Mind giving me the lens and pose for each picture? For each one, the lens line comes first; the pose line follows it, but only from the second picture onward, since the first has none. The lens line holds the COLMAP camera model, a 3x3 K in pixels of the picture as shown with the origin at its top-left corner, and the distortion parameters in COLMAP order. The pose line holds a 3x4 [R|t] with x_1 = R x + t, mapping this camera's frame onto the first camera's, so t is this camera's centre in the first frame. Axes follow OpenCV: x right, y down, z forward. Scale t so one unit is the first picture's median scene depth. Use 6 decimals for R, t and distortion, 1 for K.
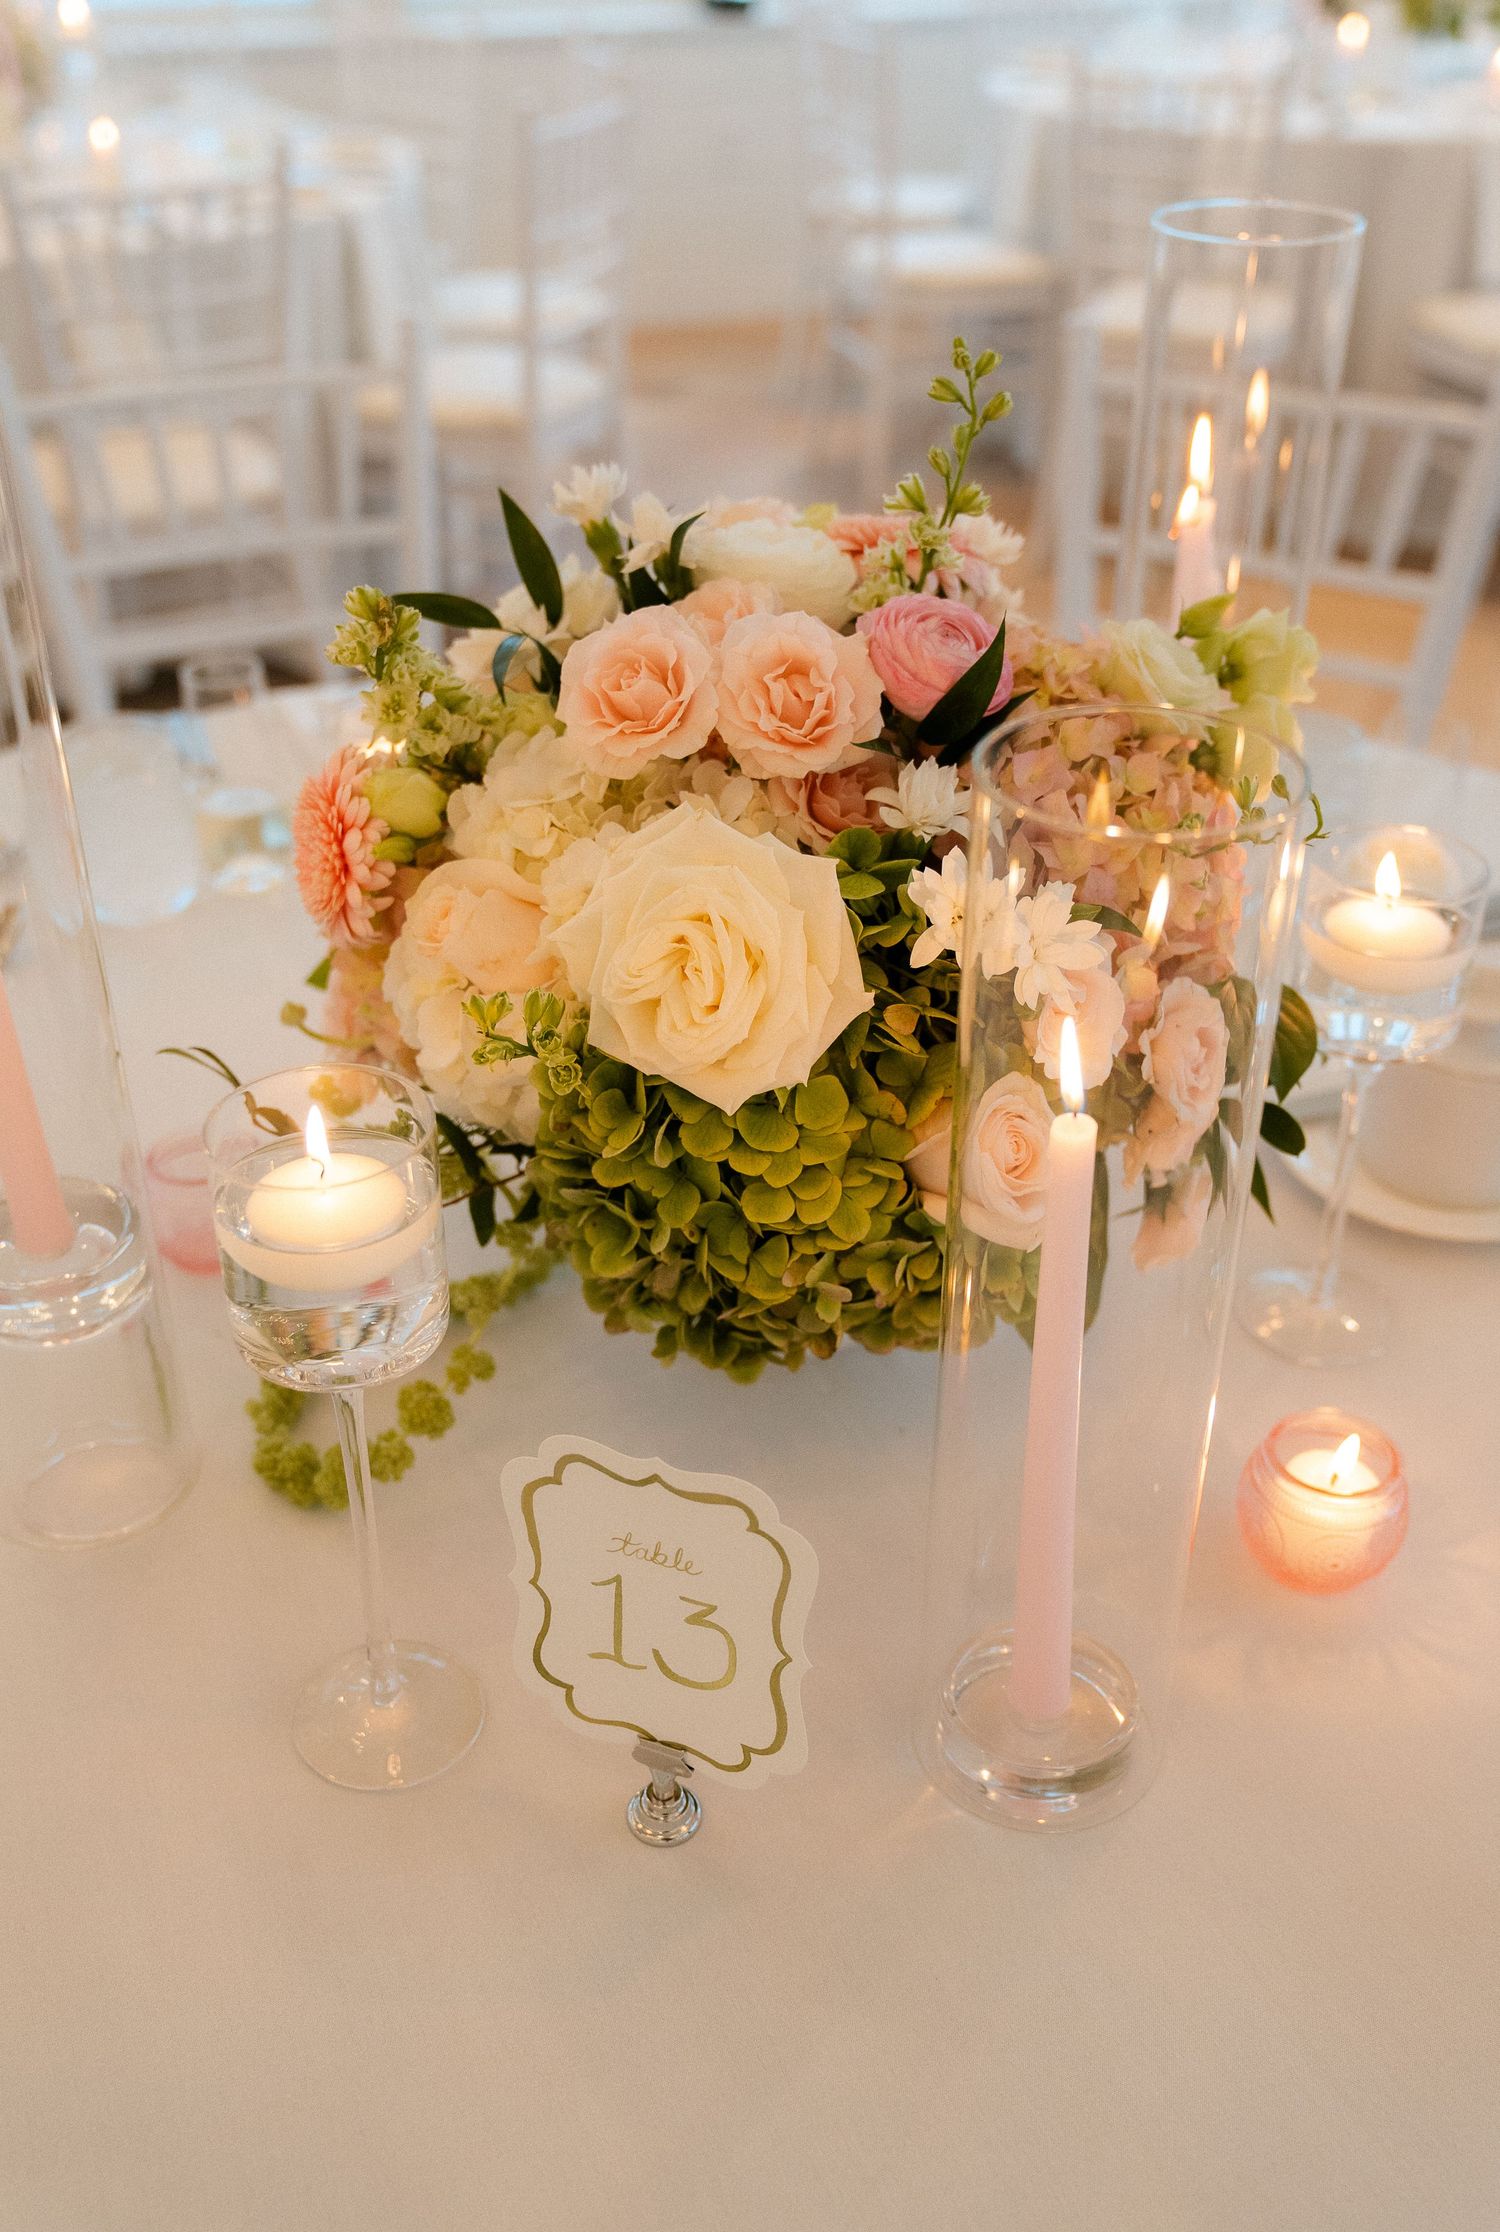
lens RADIAL K [[2070.9, 0, 750.0], [0, 2070.9, 1116.0], [0, 0, 1]] dist [-0.008694, 0.001230]
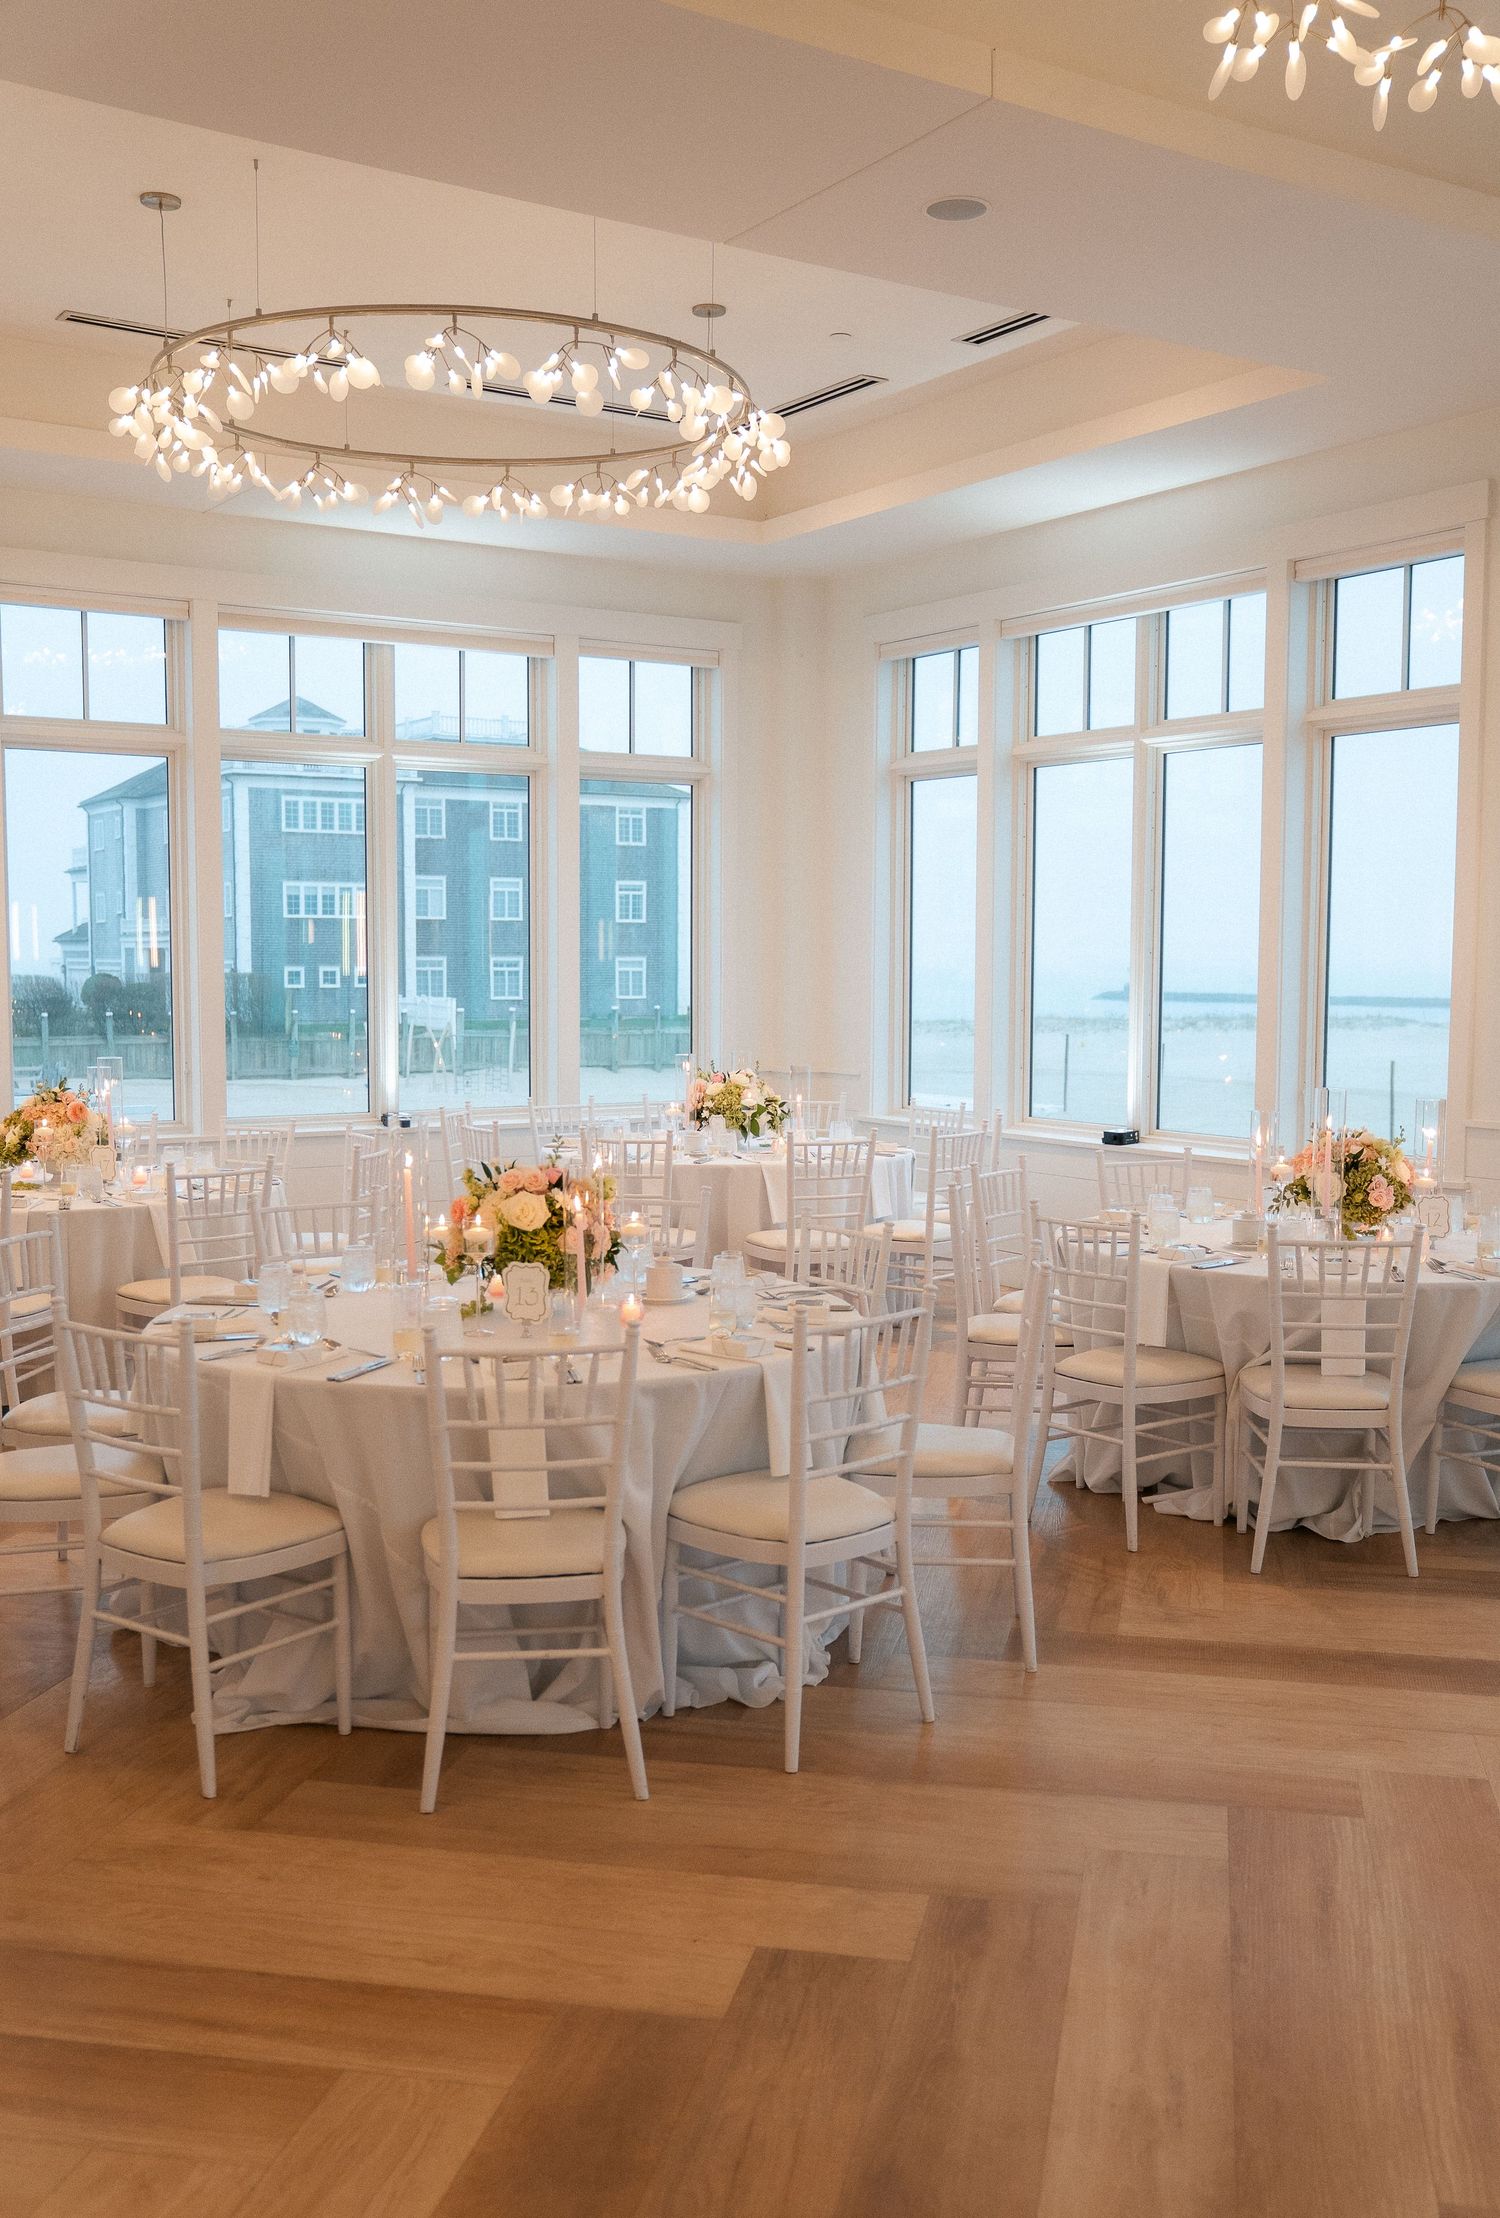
lens RADIAL K [[2057.9, 0, 750.0], [0, 2057.9, 1109.0], [0, 0, 1]] dist [-0.008694, 0.001230]
pose [[0.973581, -0.019752, 0.227485, -0.805877], [0.127747, 0.872869, -0.470936, 2.812896], [-0.189263, 0.487555, 0.852332, -4.891505]]
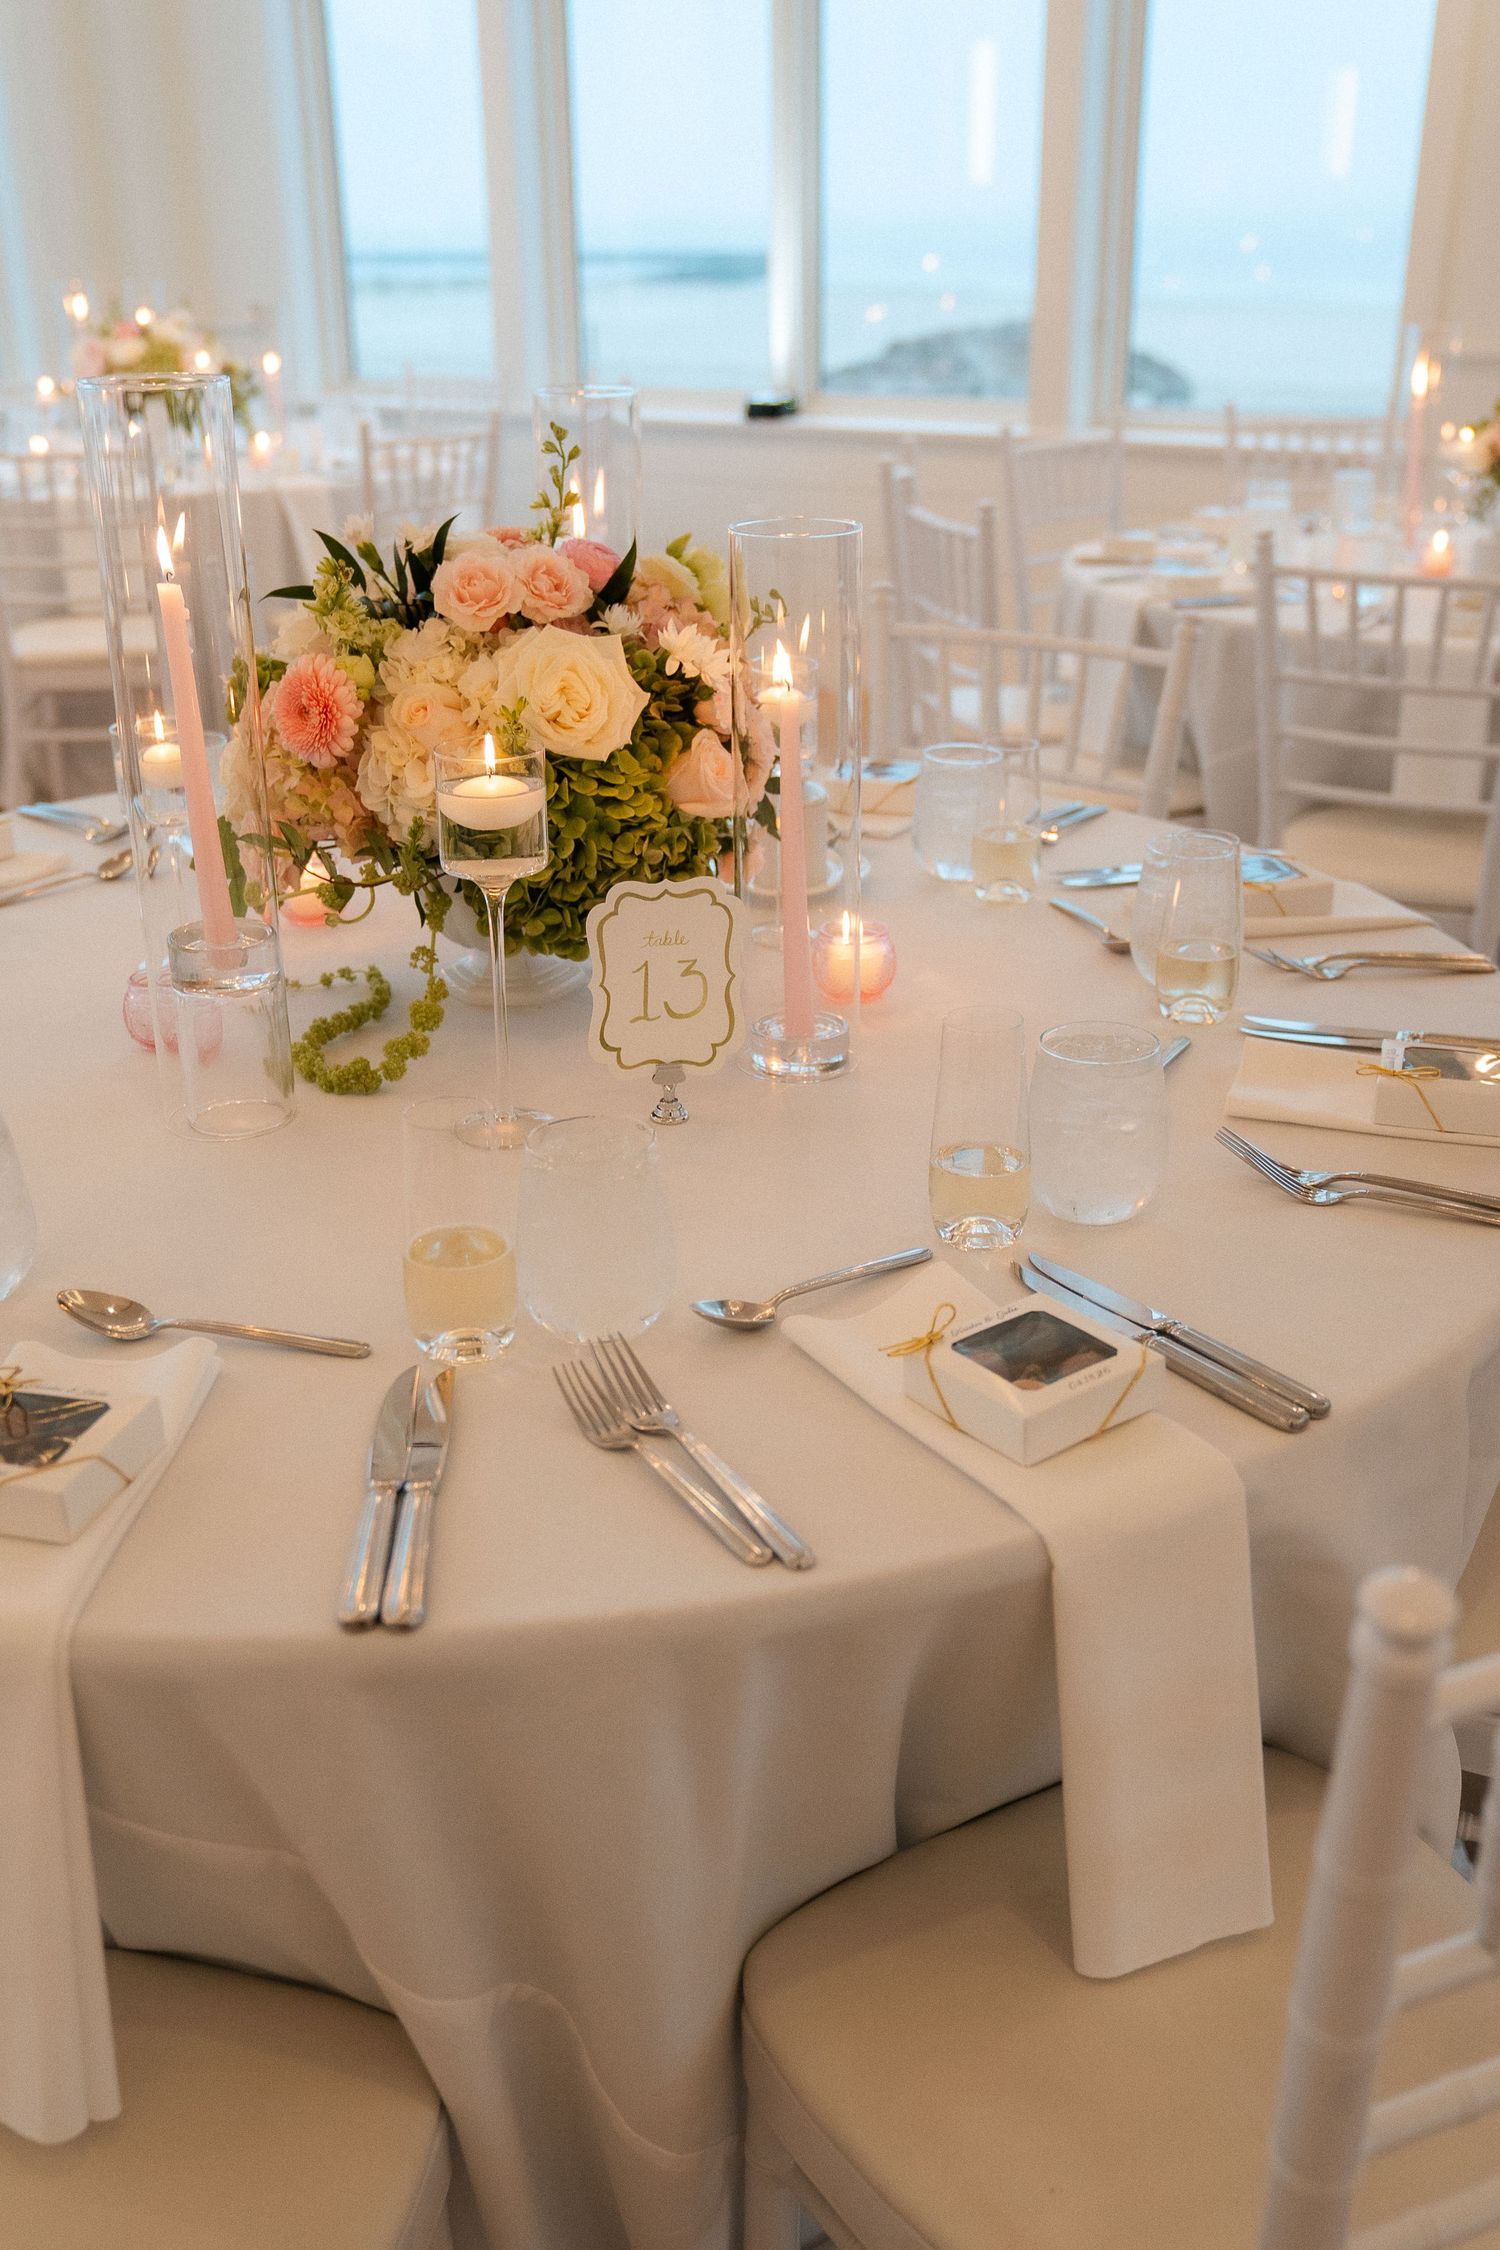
lens RADIAL K [[2211.0, 0, 751.4], [0, 2211.0, 1168.9], [0, 0, 1]] dist [-0.145744, -0.003271]
pose [[0.816909, -0.236843, 0.525895, -1.094582], [0.317852, 0.945711, -0.067831, 0.556299], [-0.481279, 0.222569, 0.847841, -0.794868]]
